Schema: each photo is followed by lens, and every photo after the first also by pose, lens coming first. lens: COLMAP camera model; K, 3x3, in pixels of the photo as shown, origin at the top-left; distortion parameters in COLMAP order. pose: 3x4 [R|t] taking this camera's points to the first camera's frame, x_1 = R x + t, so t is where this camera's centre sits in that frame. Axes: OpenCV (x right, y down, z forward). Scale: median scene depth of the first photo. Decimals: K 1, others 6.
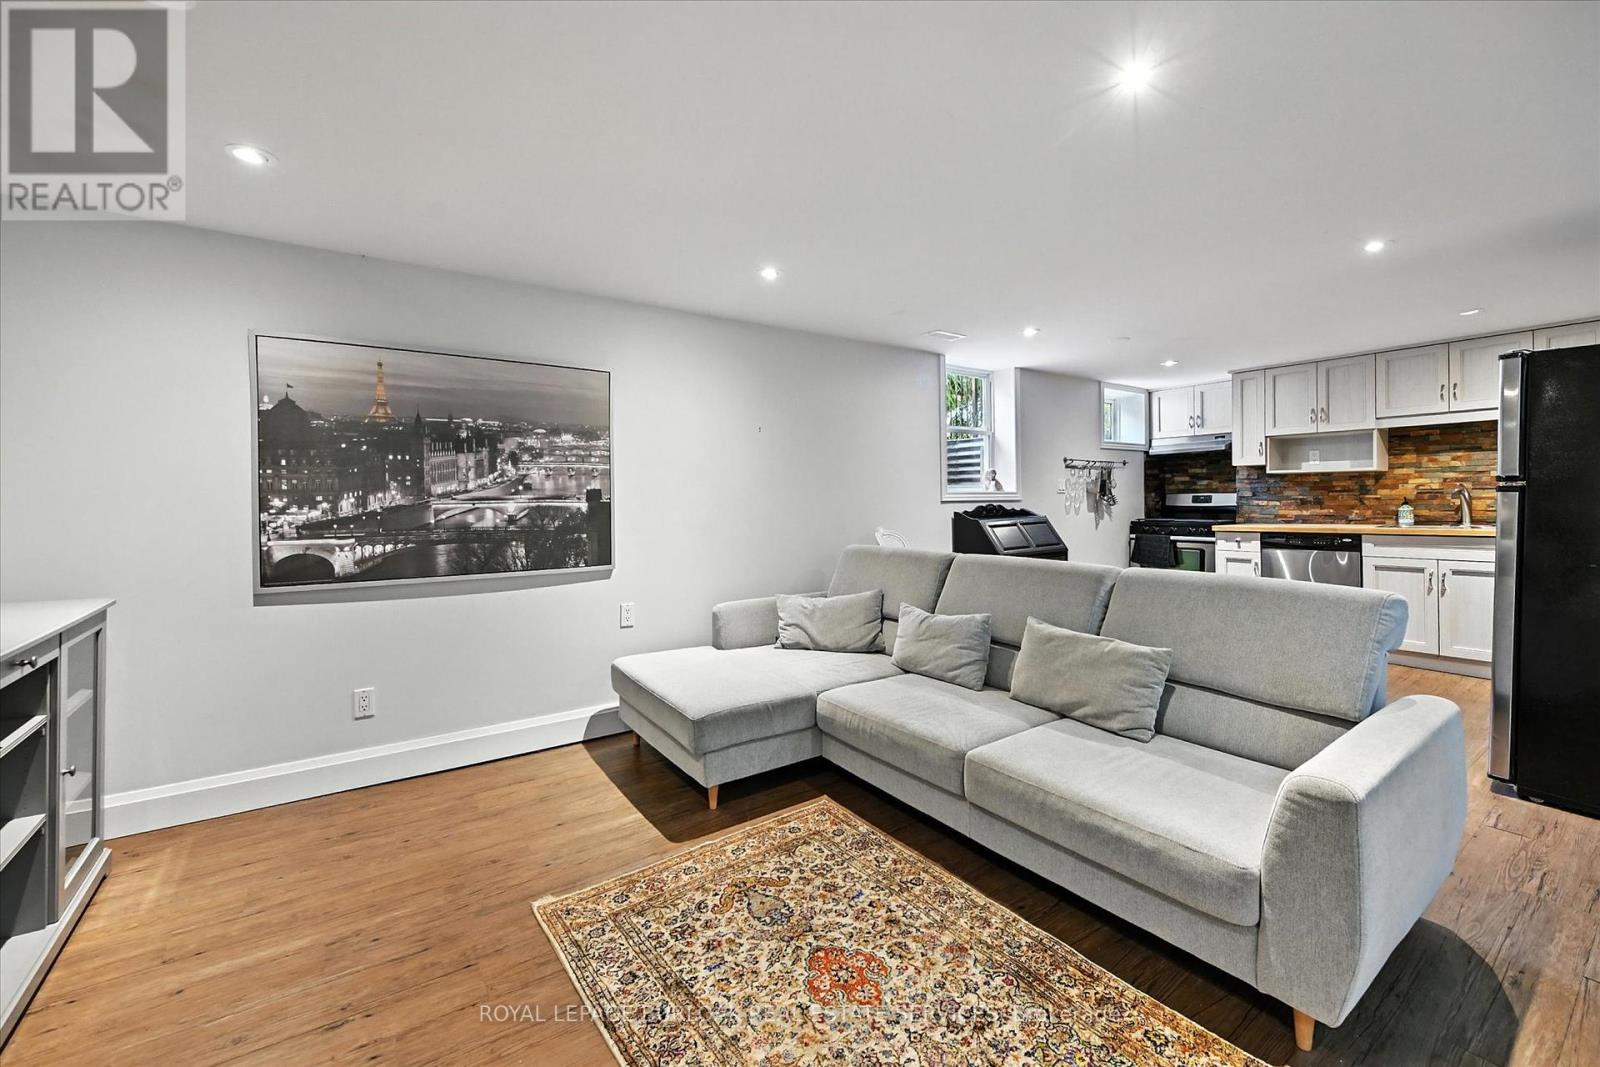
lens RADIAL K [[642.2, 0, 806.4], [0, 642.2, 514.6], [0, 0, 1]] dist [-0.001991, 0.000638]
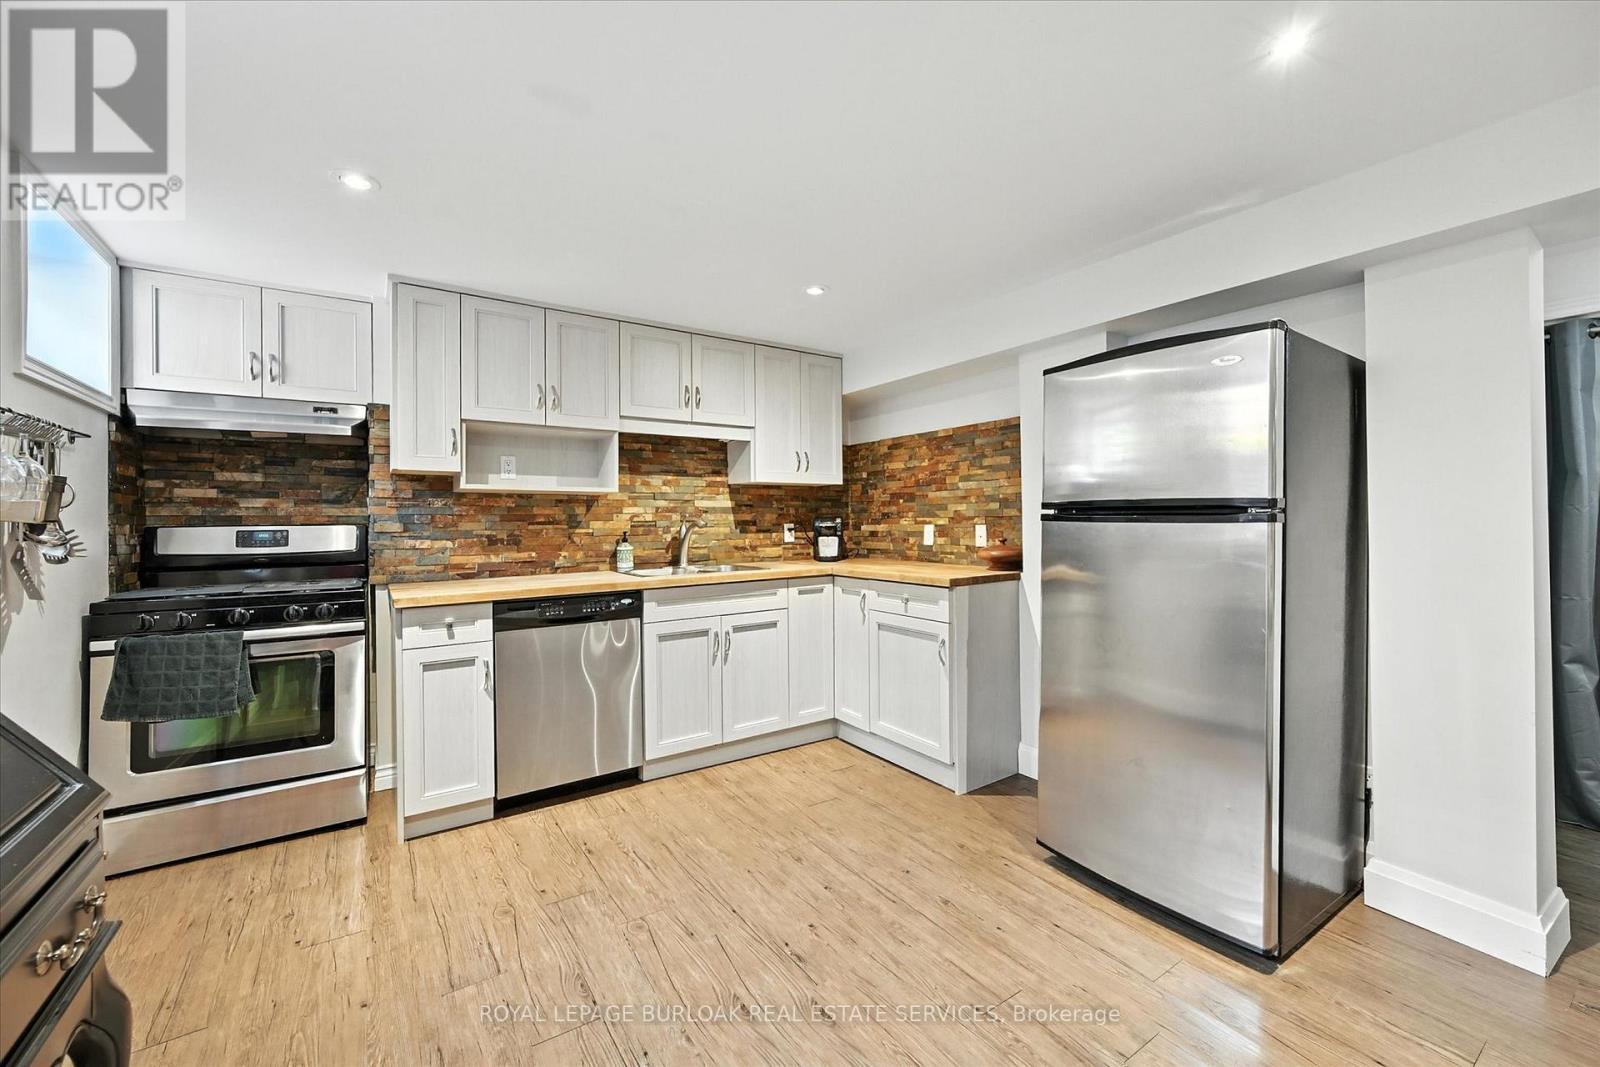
lens RADIAL K [[637.7, 0, 800.0], [0, 637.7, 533.5], [0, 0, 1]] dist [-0.000524, 0.000151]
pose [[0.026438, -0.007349, 0.999623, 0.218960], [0.032134, 0.999462, 0.006498, -0.024045], [-0.999134, 0.031950, 0.026660, 0.791569]]
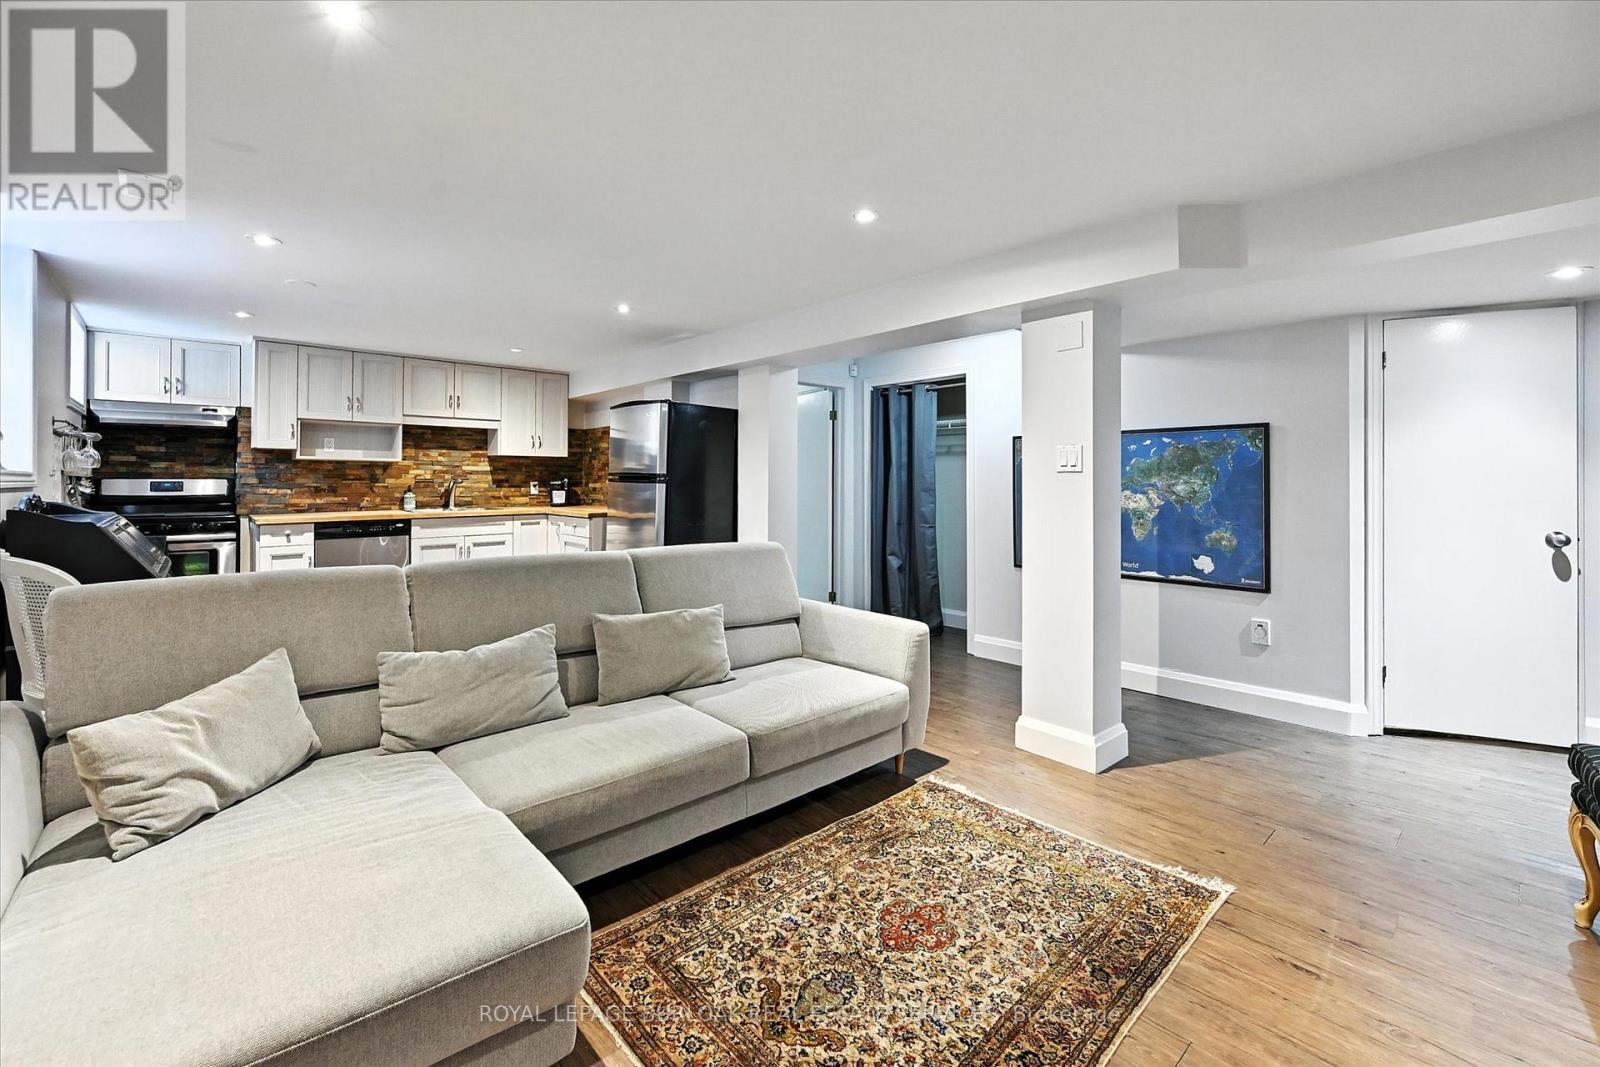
lens RADIAL K [[684.1, 0, 794.2], [0, 684.1, 487.3], [0, 0, 1]] dist [0.000193, 0.000274]
pose [[-0.102640, 0.001983, 0.994717, -0.364948], [0.020707, 0.999786, 0.000144, -0.010205], [-0.994503, 0.020612, -0.102659, 0.443816]]
